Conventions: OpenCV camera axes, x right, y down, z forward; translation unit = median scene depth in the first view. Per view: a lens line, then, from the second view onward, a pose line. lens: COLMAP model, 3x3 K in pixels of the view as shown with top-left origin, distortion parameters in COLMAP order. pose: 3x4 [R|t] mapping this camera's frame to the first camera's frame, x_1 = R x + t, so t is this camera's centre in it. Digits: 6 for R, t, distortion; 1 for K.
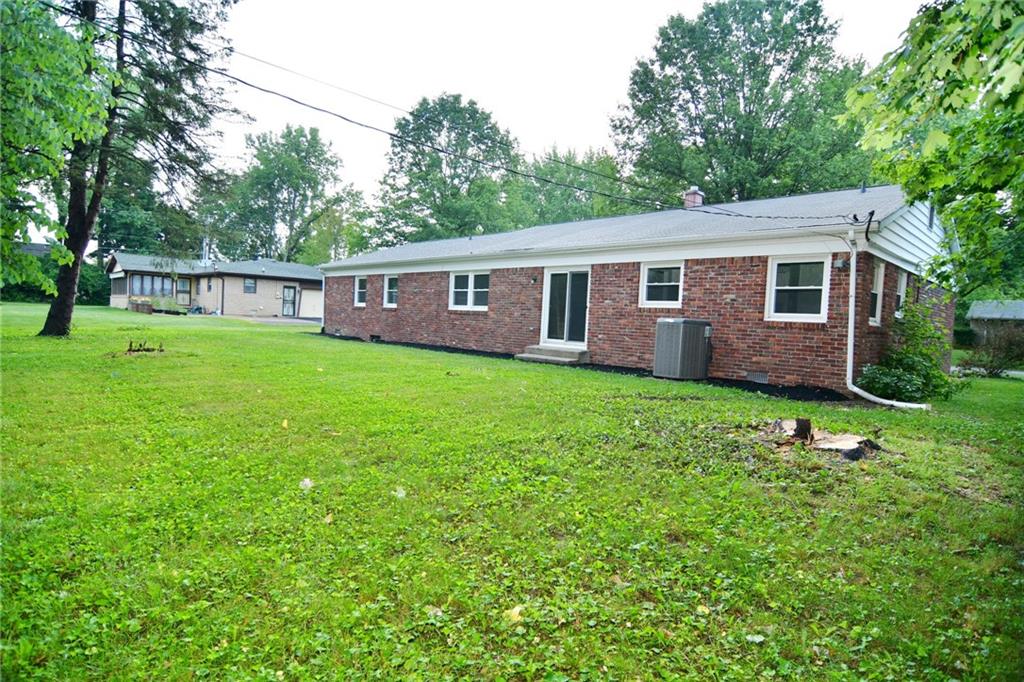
lens RADIAL K [[554.4, 0, 512.0], [0, 554.4, 341.0], [0, 0, 1]] dist [0.000331, -0.000354]
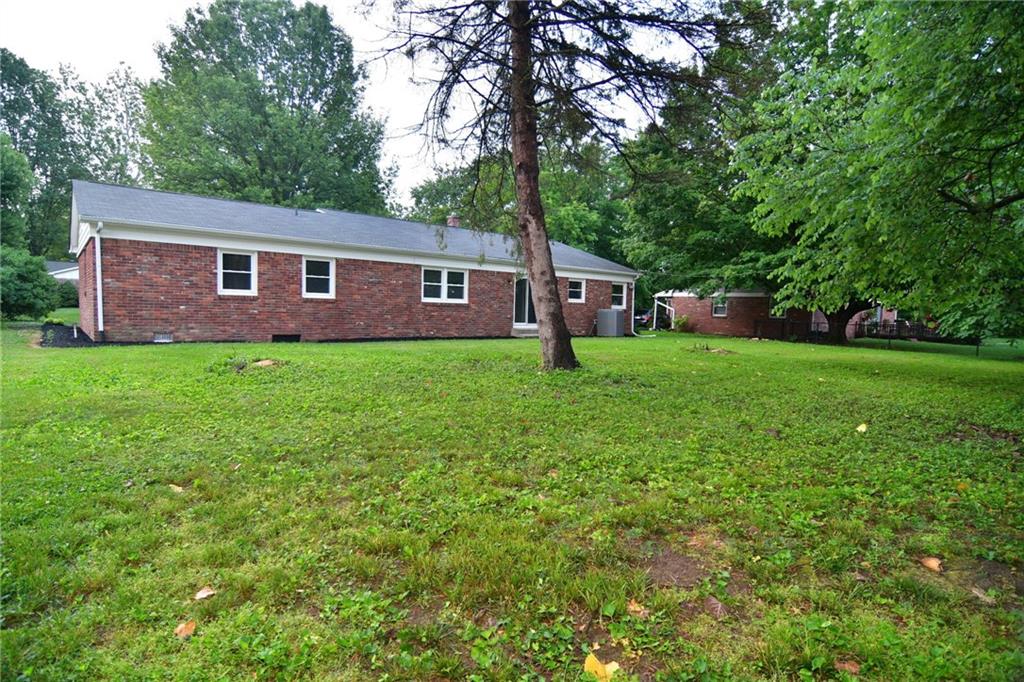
lens RADIAL K [[554.4, 0, 512.0], [0, 554.4, 341.0], [0, 0, 1]] dist [0.000331, -0.000354]
pose [[0.072637, -0.073861, 0.994620, -1.193420], [0.039563, 0.996683, 0.071125, -0.052171], [-0.996573, 0.034184, 0.075318, 0.779670]]
